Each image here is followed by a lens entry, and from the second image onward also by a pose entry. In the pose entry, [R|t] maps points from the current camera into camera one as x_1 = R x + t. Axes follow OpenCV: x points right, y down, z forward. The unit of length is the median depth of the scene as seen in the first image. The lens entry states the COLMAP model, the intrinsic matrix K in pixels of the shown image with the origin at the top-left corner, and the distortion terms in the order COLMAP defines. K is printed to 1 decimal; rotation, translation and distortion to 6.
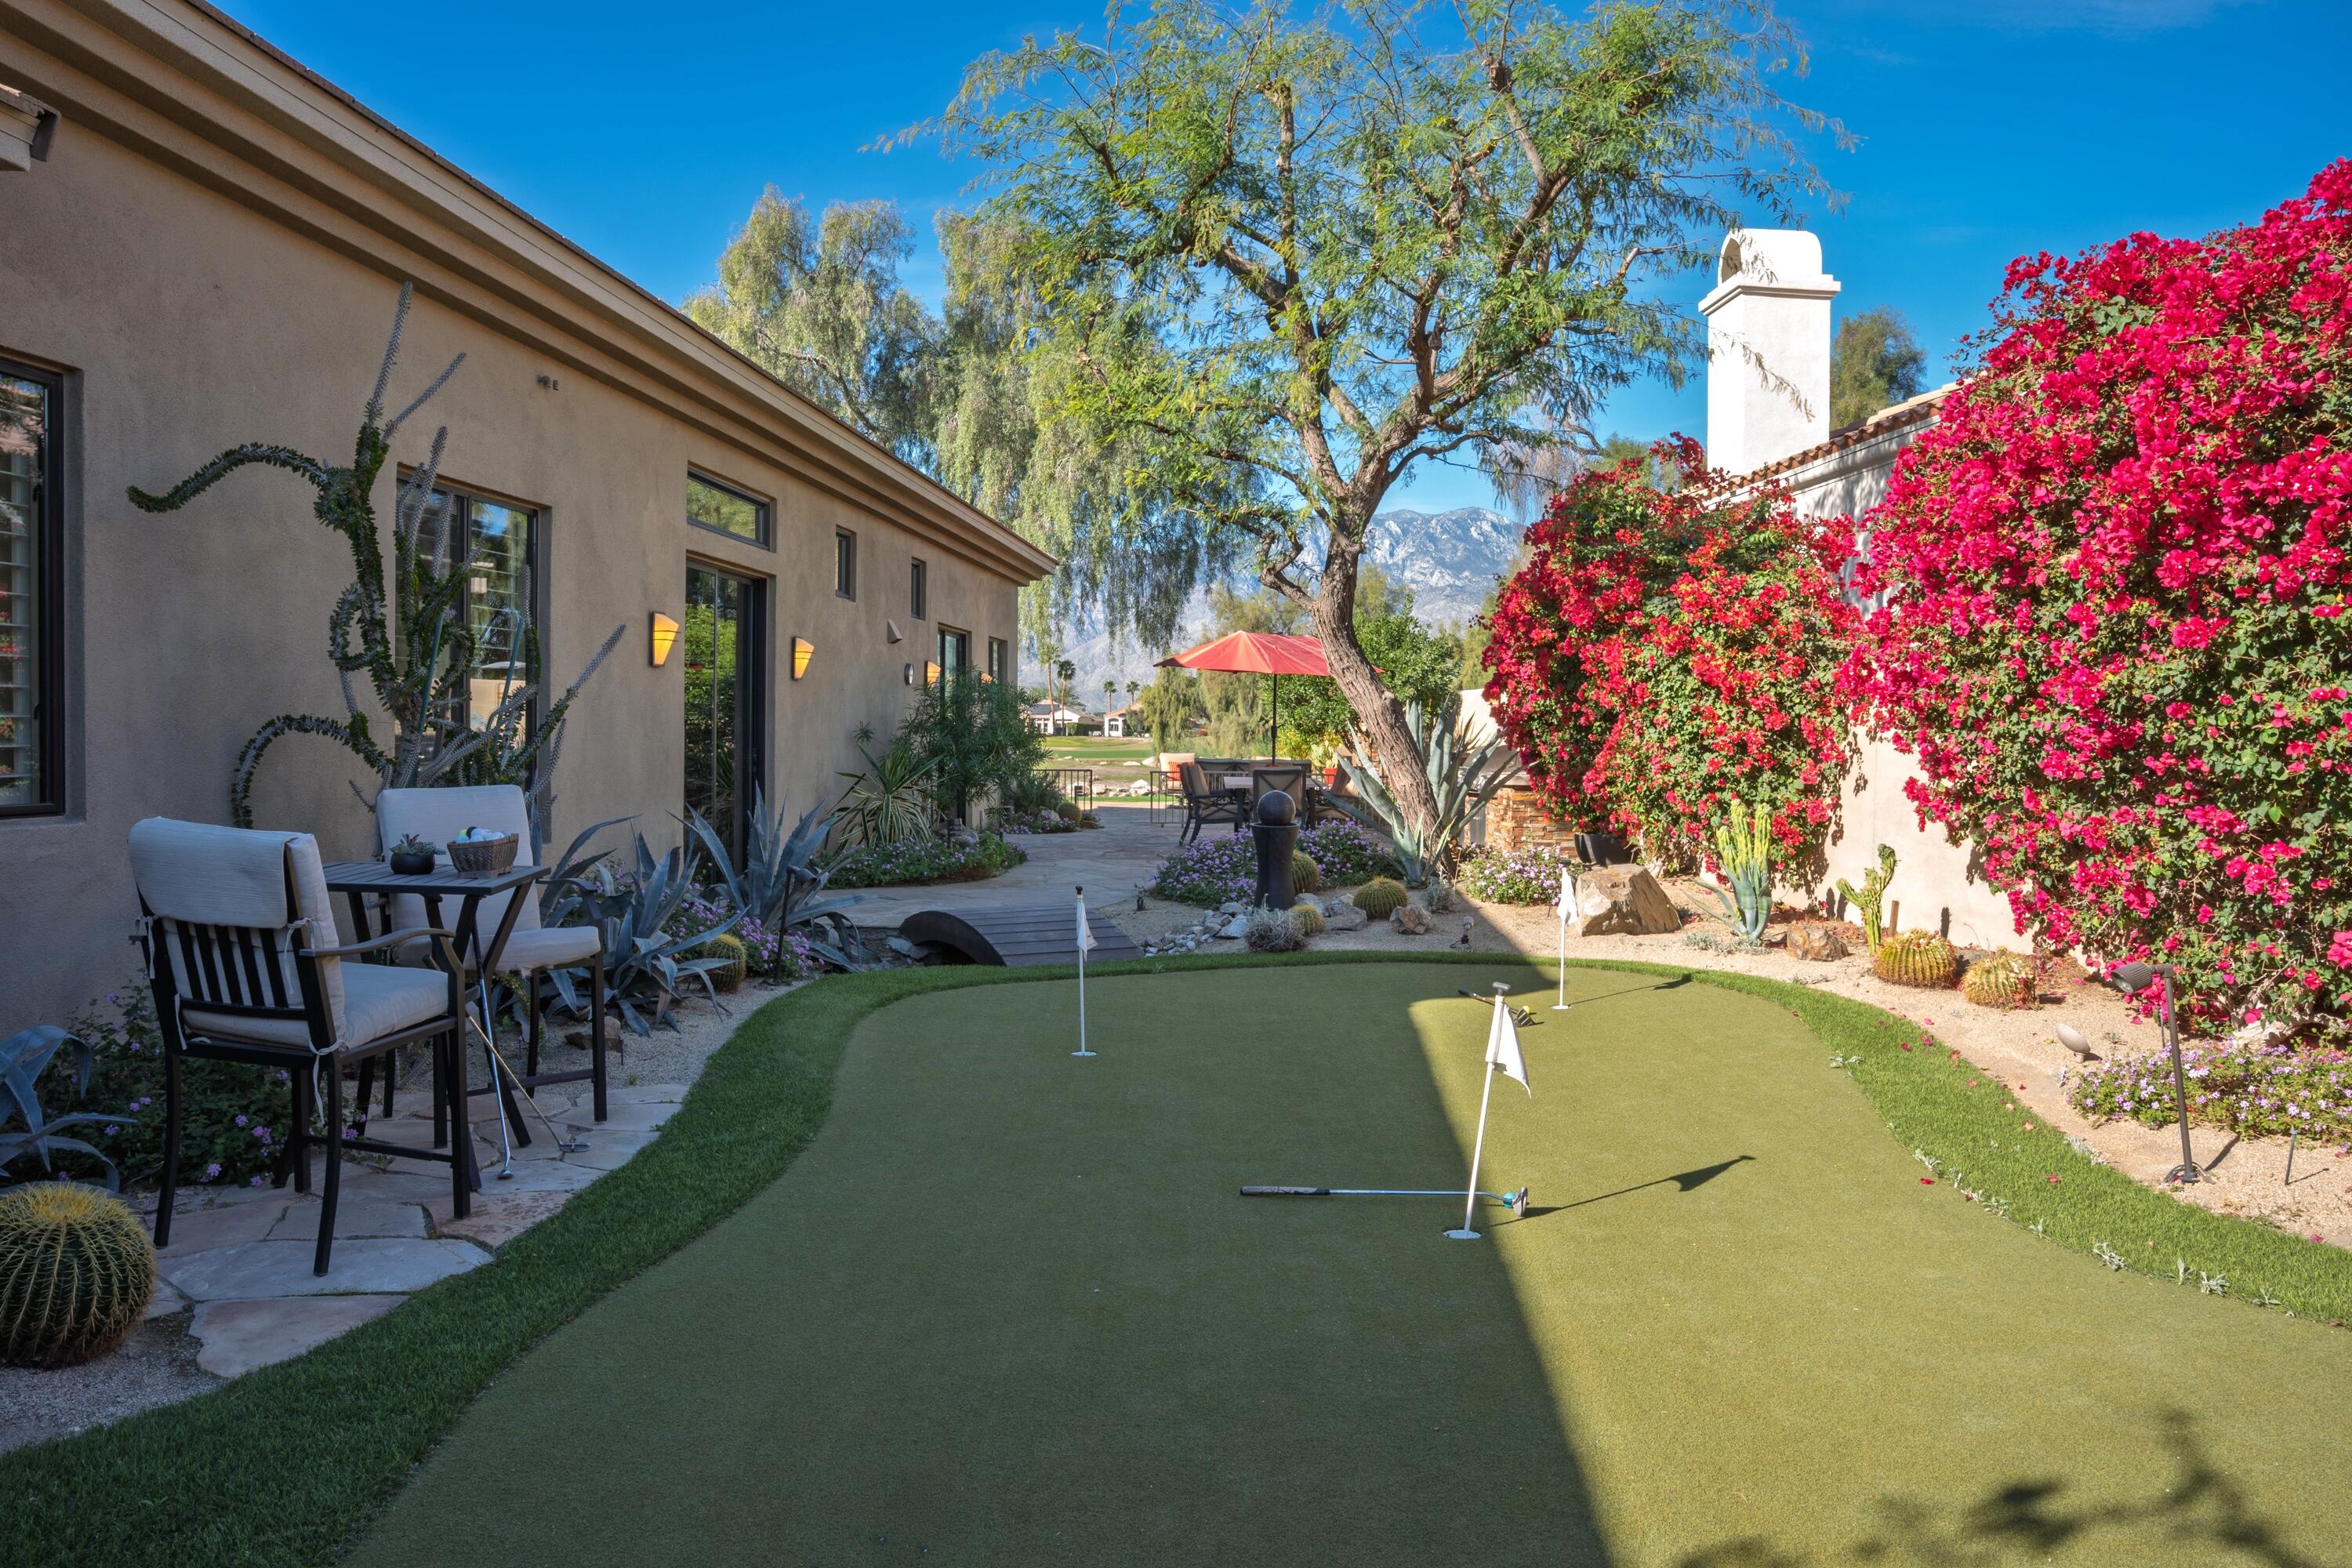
lens RADIAL K [[1525.5, 0, 1183.4], [0, 1525.5, 785.1], [0, 0, 1]] dist [-0.125993, -0.000536]
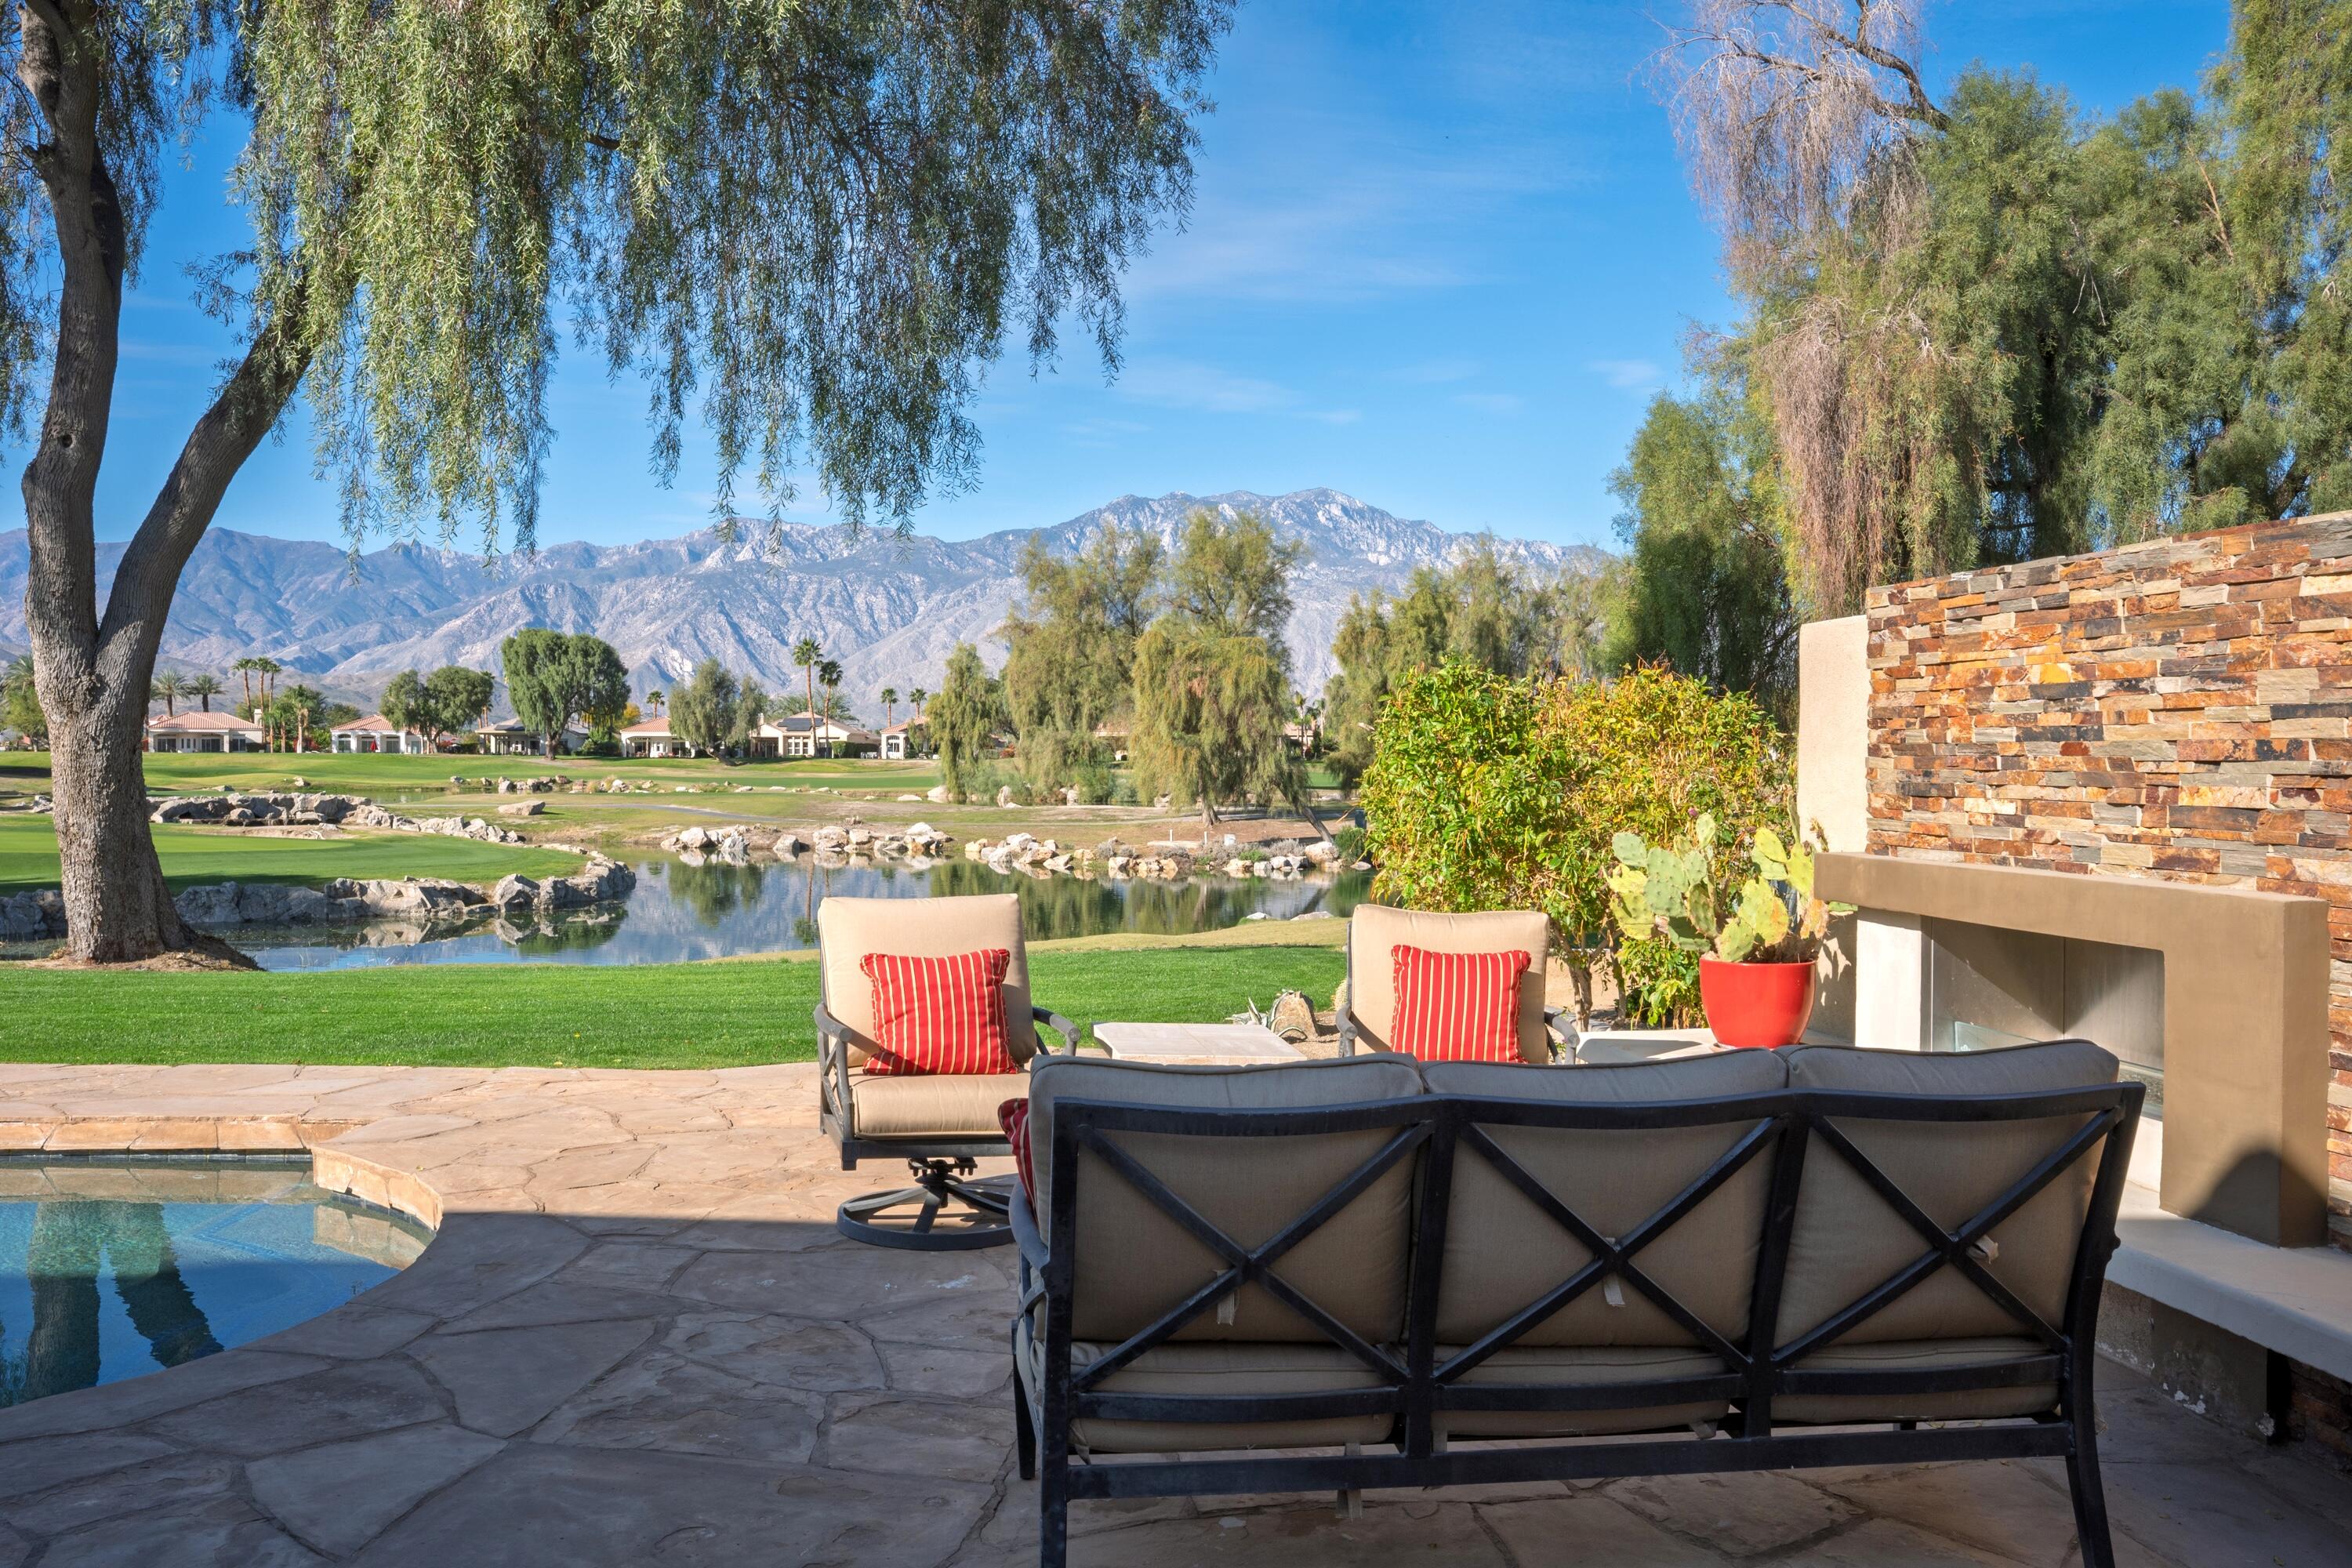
lens RADIAL K [[1803.9, 0, 1199.7], [0, 1803.9, 780.1], [0, 0, 1]] dist [-0.084434, 0.103777]
pose [[0.992840, -0.010205, 0.119017, 0.003006], [0.012409, 0.999765, -0.017789, -0.023941], [-0.118808, 0.019139, 0.992733, 0.627294]]
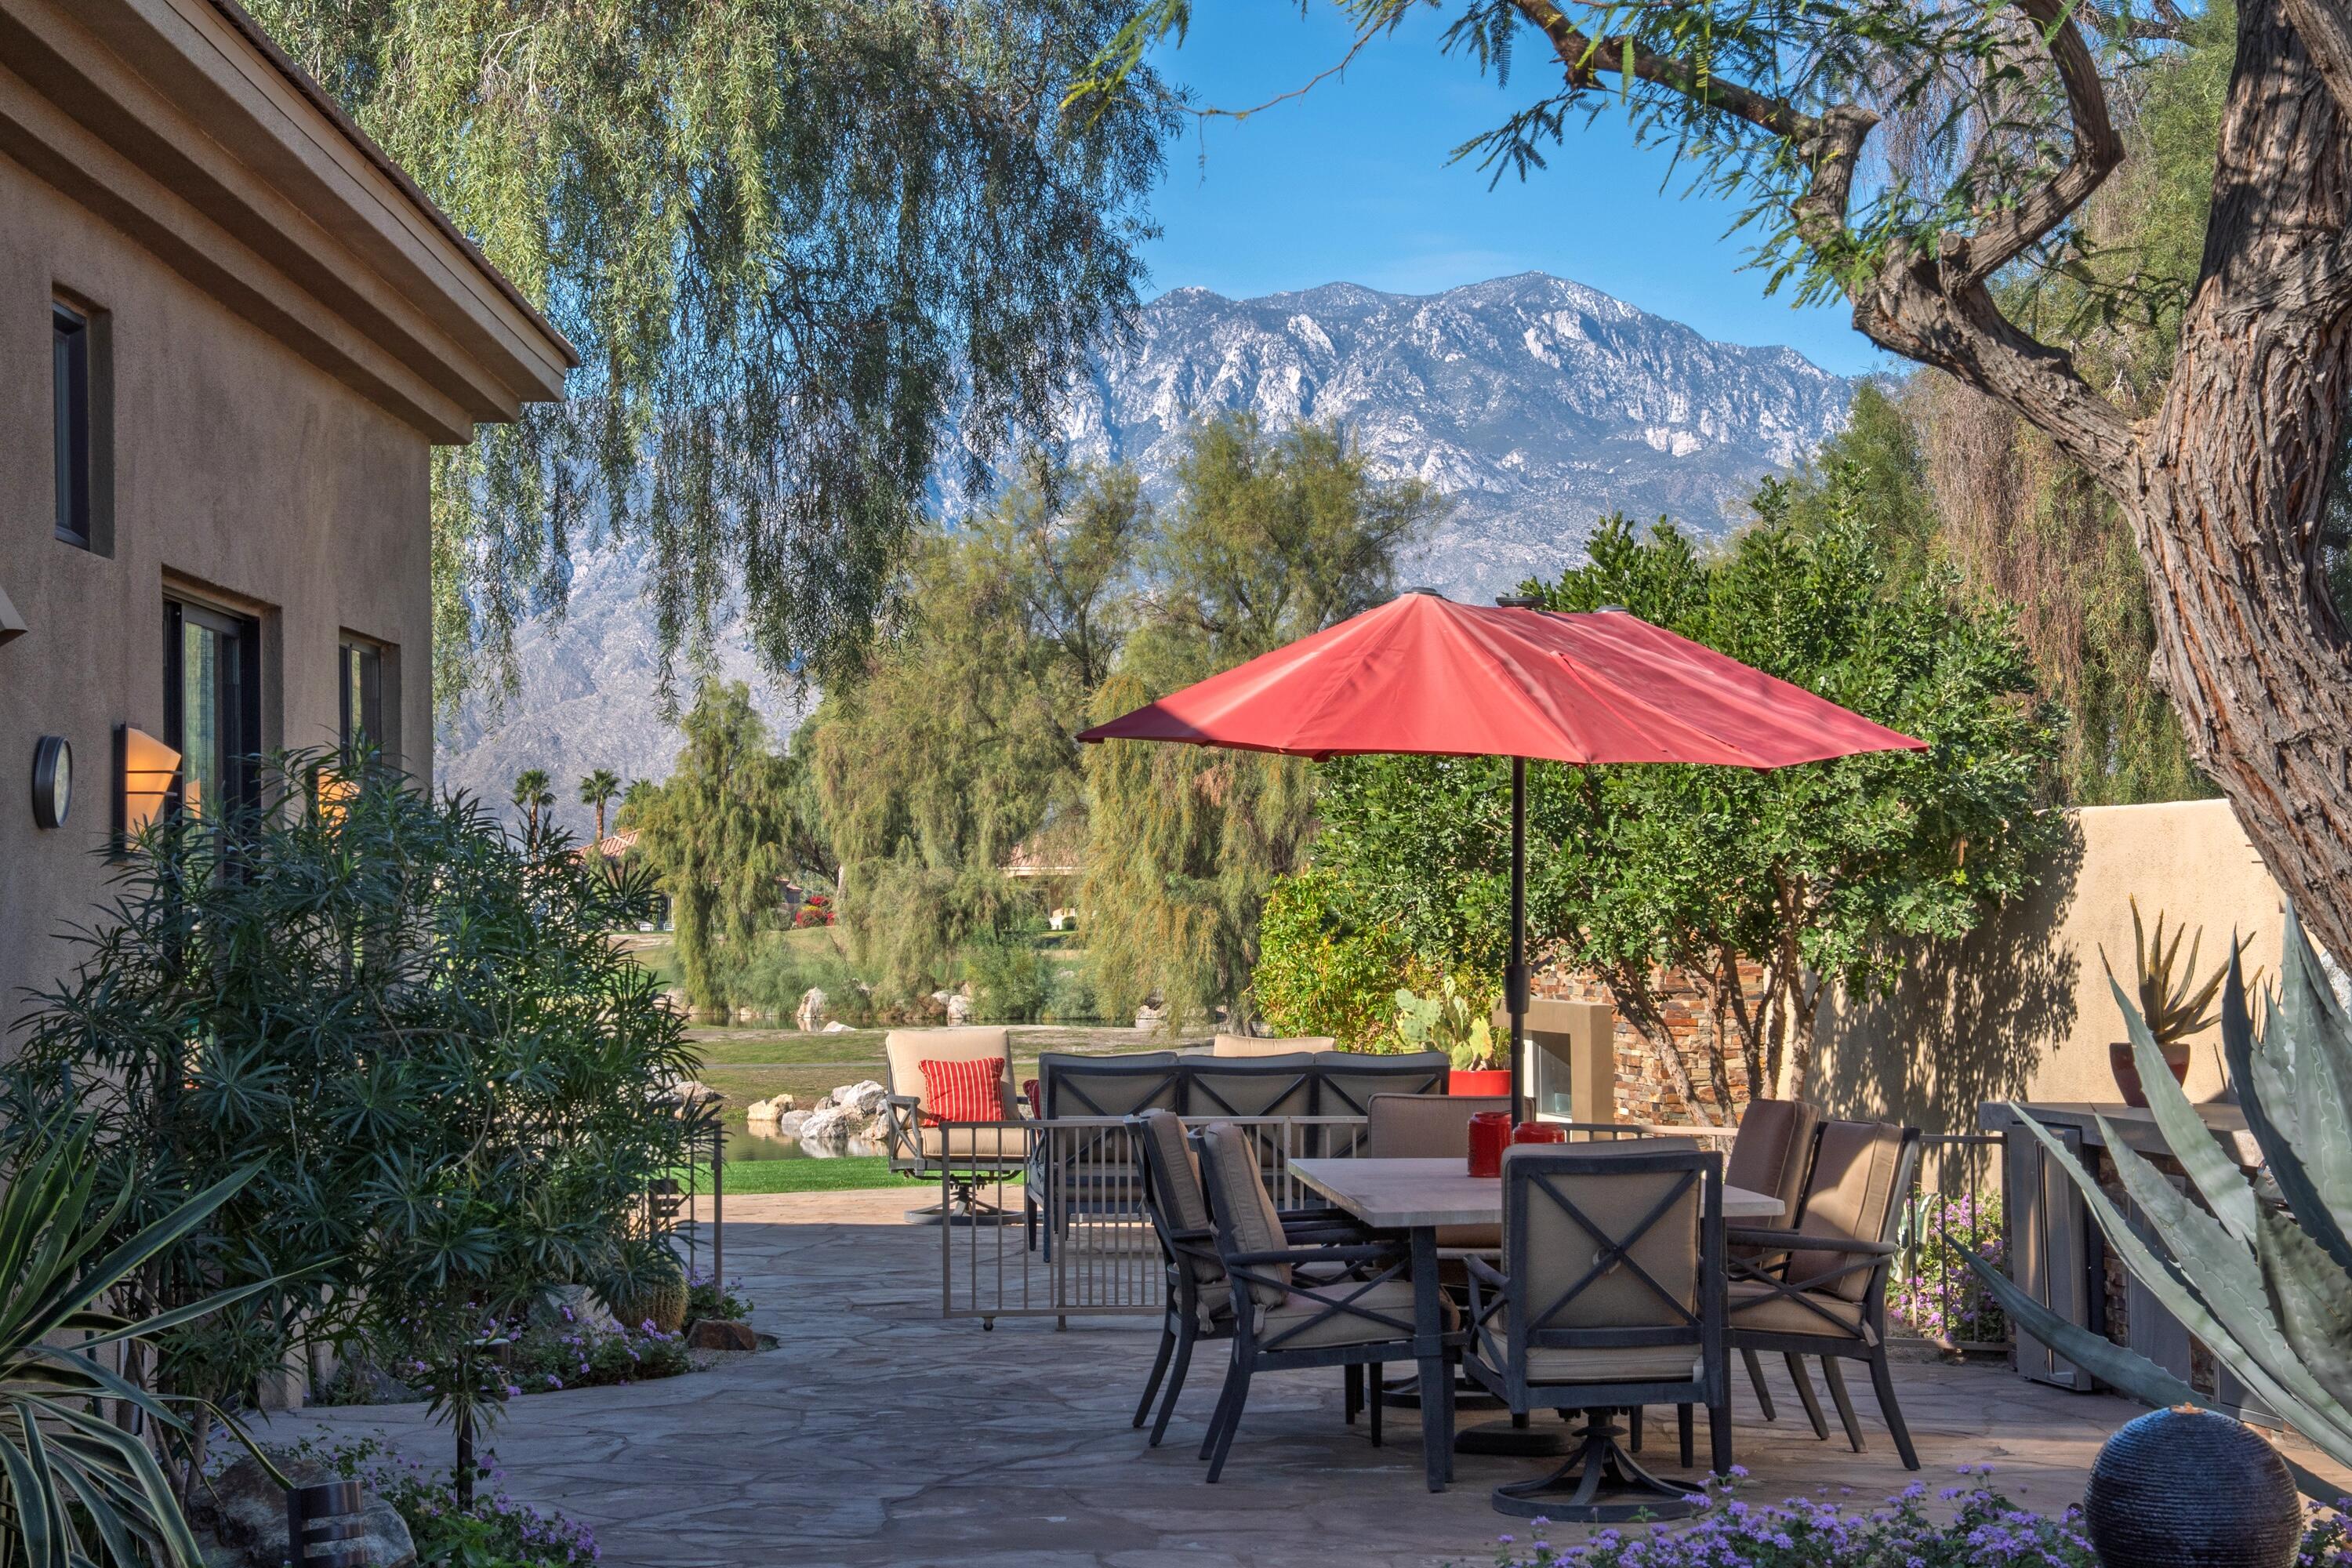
lens RADIAL K [[4258.0, 0, 1180.6], [0, 4258.0, 791.0], [0, 0, 1]] dist [0.302910, 0.000000]
pose [[0.994458, -0.015567, 0.103973, -0.034824], [0.021967, 0.997914, -0.060704, -0.012489], [-0.102811, 0.062652, 0.992726, 0.143896]]
